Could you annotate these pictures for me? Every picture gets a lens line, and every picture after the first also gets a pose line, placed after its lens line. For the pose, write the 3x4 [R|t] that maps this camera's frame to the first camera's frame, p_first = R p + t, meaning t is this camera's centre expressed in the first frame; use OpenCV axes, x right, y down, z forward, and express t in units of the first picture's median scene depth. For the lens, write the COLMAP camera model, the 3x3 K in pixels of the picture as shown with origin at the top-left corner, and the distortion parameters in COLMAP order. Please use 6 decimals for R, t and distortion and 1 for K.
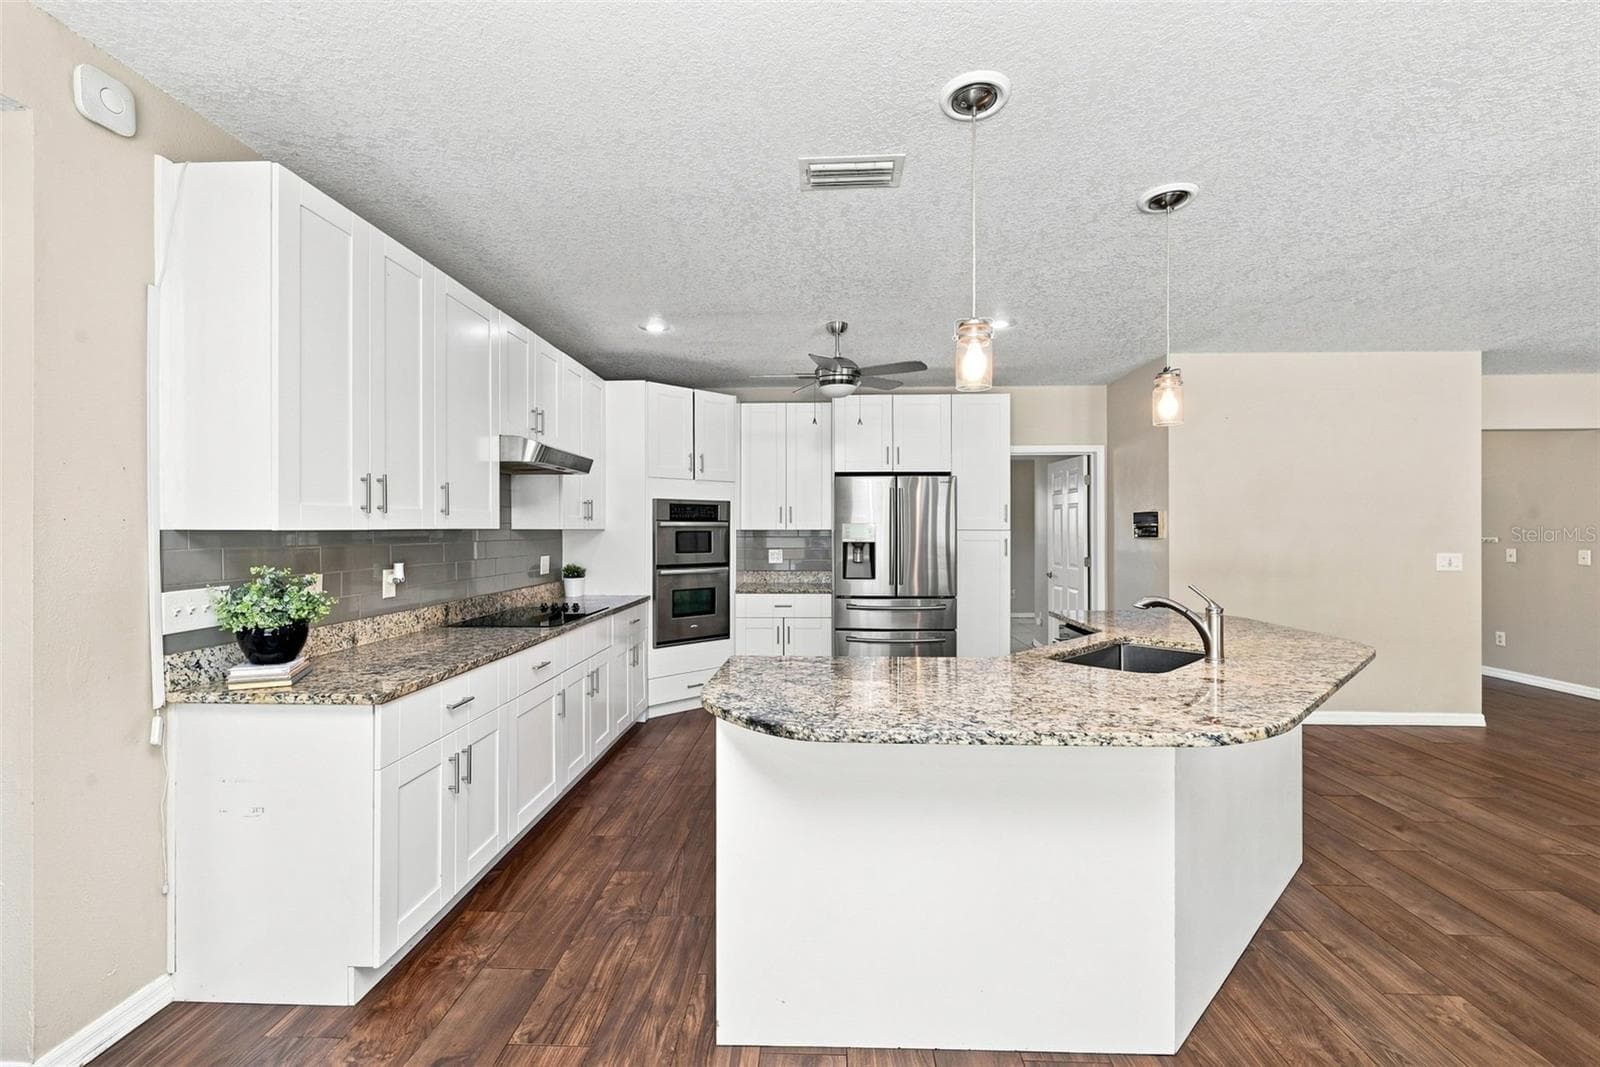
lens RADIAL K [[660.3, 0, 800.0], [0, 660.3, 533.5], [0, 0, 1]] dist [0.000900, -0.000165]
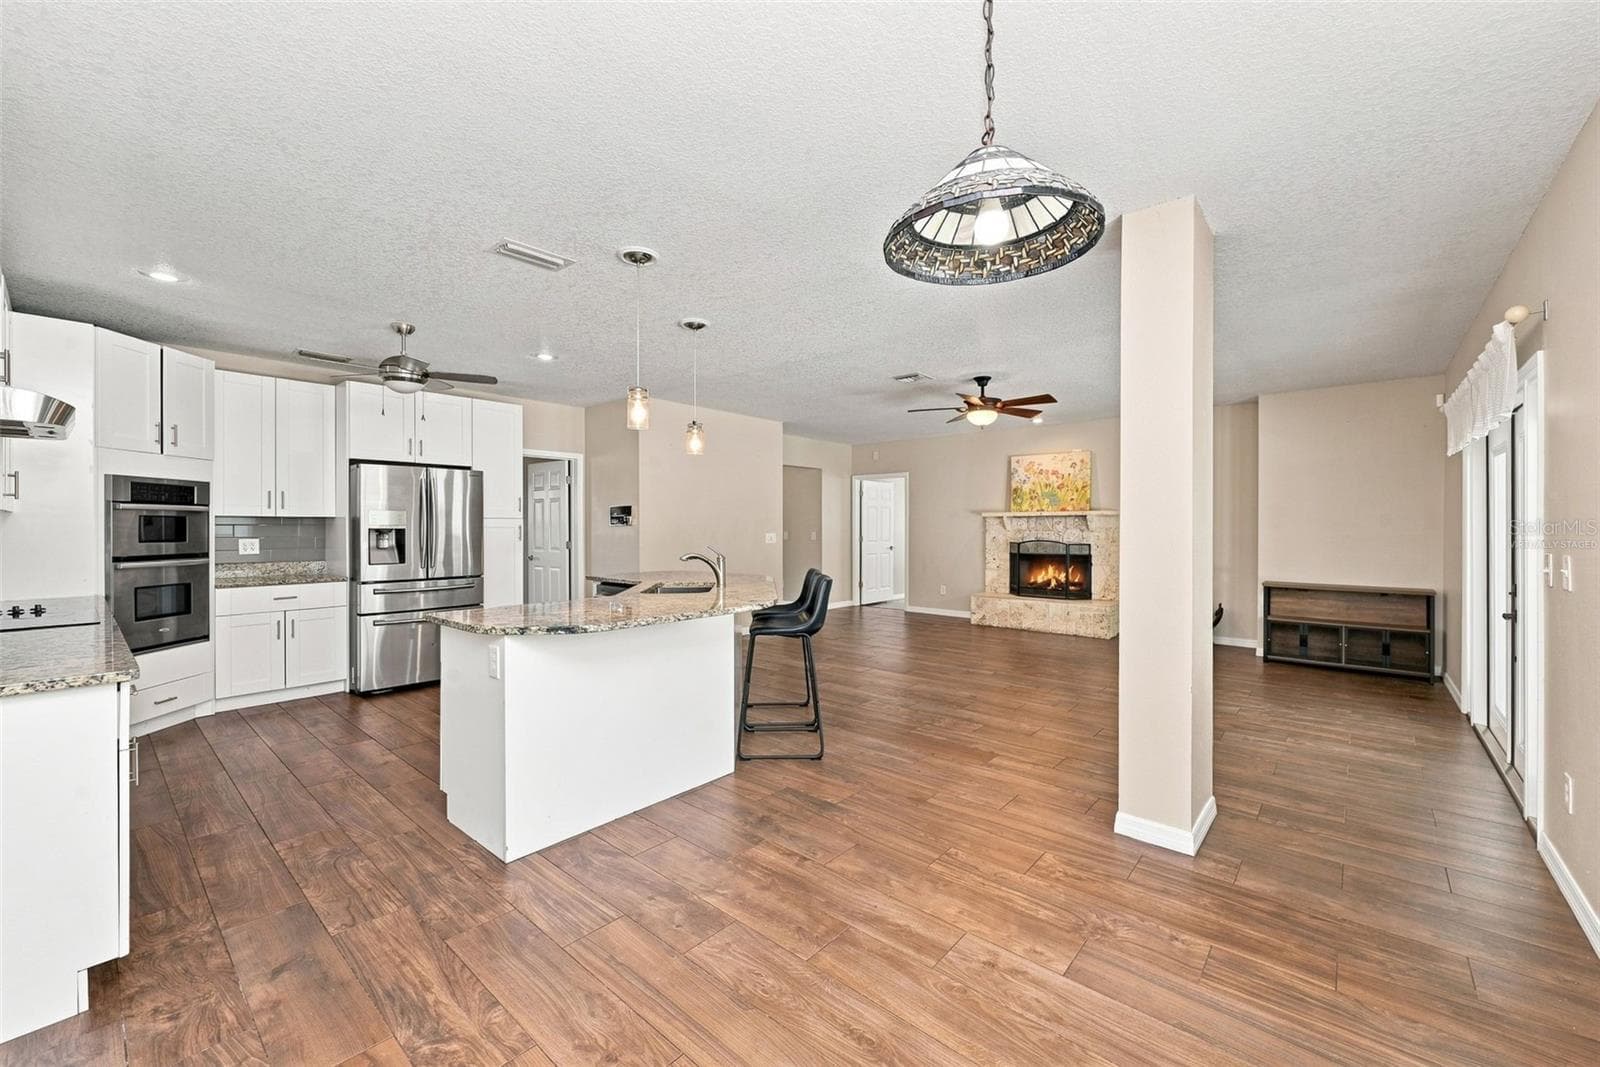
lens RADIAL K [[636.4, 0, 800.0], [0, 636.4, 533.5], [0, 0, 1]] dist [-0.000200, -0.000200]
pose [[0.629188, -0.009068, 0.777200, -0.292460], [0.003487, 0.999955, 0.008843, 0.014793], [-0.777245, -0.002854, 0.629191, -0.137918]]
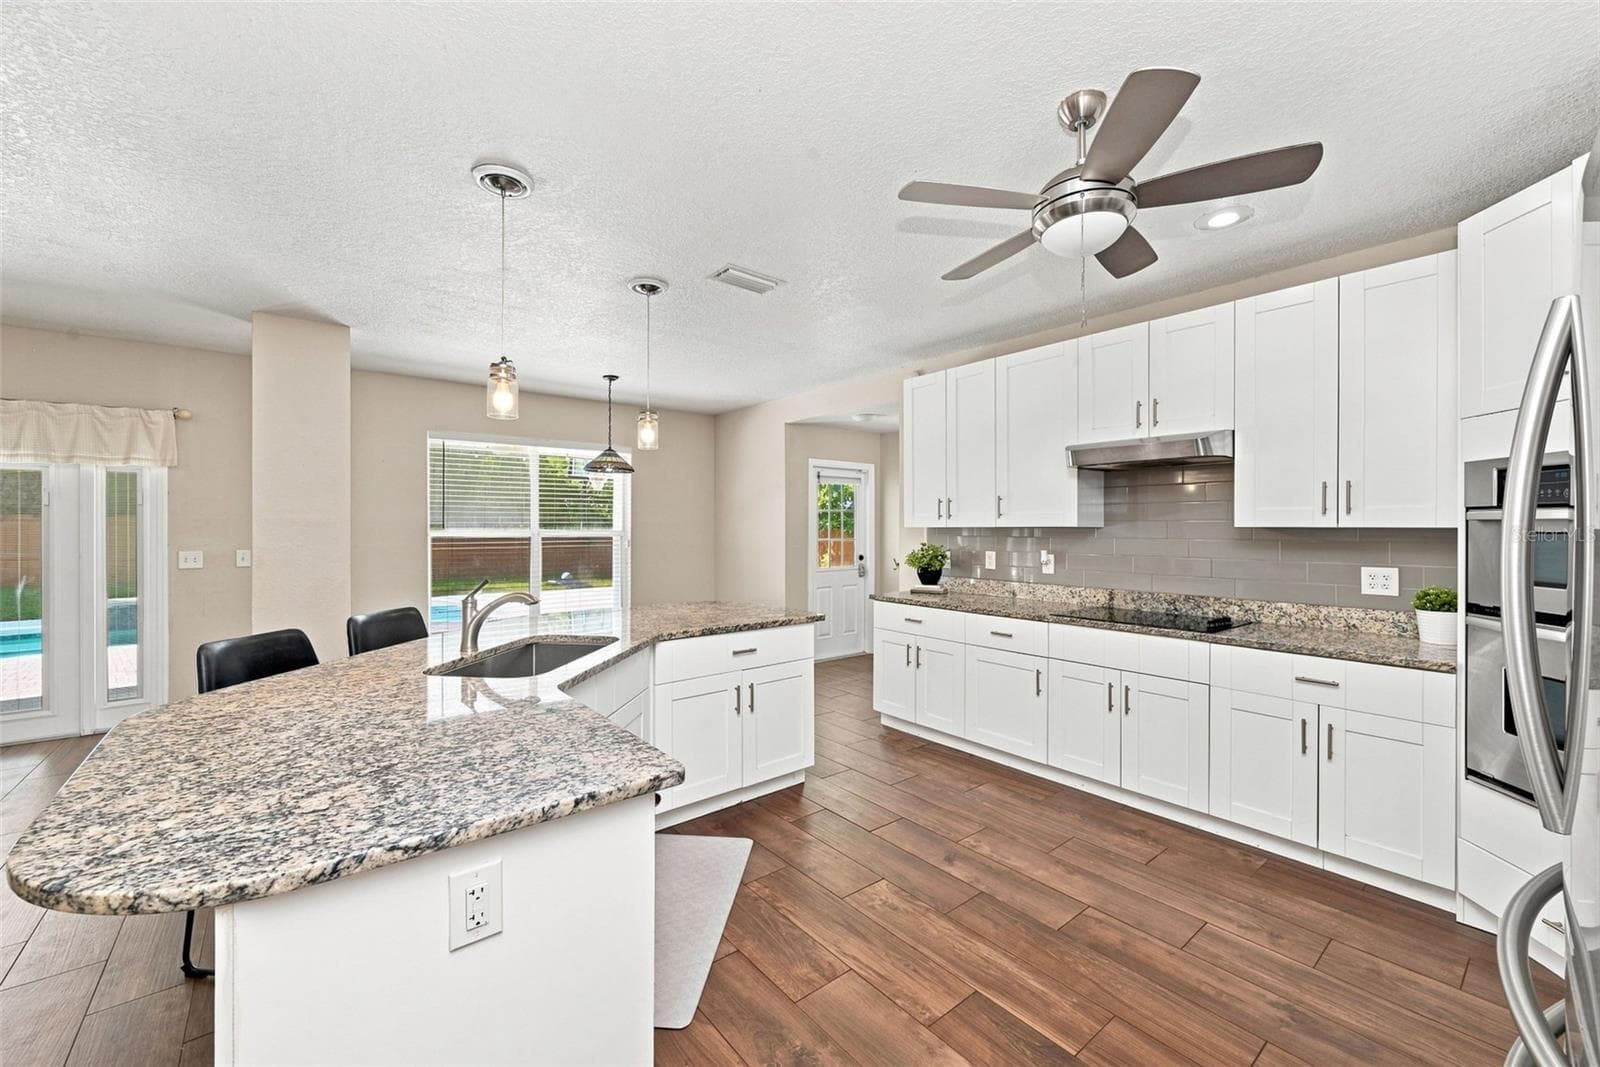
lens RADIAL K [[651.2, 0, 805.8], [0, 651.2, 523.8], [0, 0, 1]] dist [0.000163, -0.000012]
pose [[-0.751085, -0.004220, -0.660192, 0.432053], [-0.004882, 0.999988, -0.000837, -0.006079], [0.660187, 0.002594, -0.751097, 1.010120]]
